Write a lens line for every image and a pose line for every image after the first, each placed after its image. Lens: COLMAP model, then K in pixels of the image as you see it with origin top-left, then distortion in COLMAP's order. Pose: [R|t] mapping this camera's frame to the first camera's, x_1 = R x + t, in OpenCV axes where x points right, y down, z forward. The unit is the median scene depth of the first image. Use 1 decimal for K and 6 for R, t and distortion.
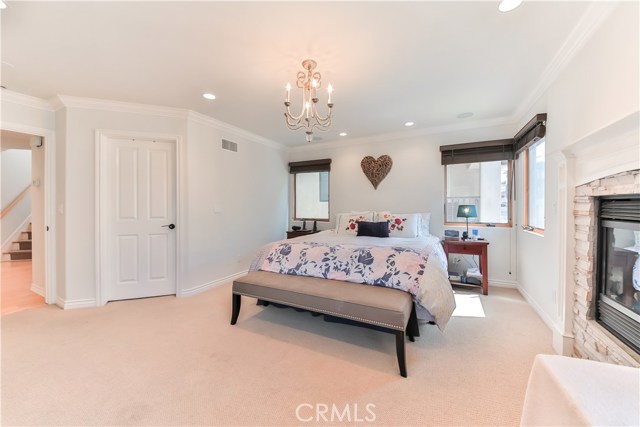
lens RADIAL K [[237.5, 0, 320.0], [0, 237.5, 208.2], [0, 0, 1]] dist [0.000634, -0.010136]
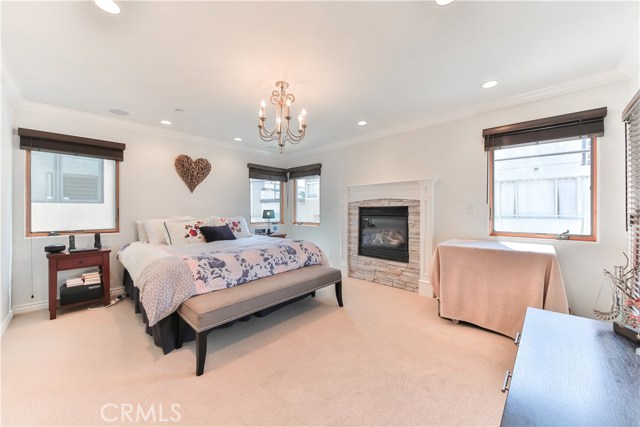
lens RADIAL K [[242.3, 0, 320.0], [0, 242.3, 213.5], [0, 0, 1]] dist [0.001790, -0.007406]
pose [[0.264244, -0.009807, 0.964406, -0.941396], [0.006868, 0.999942, 0.008287, -0.002562], [-0.964431, 0.004434, 0.264296, 0.442278]]
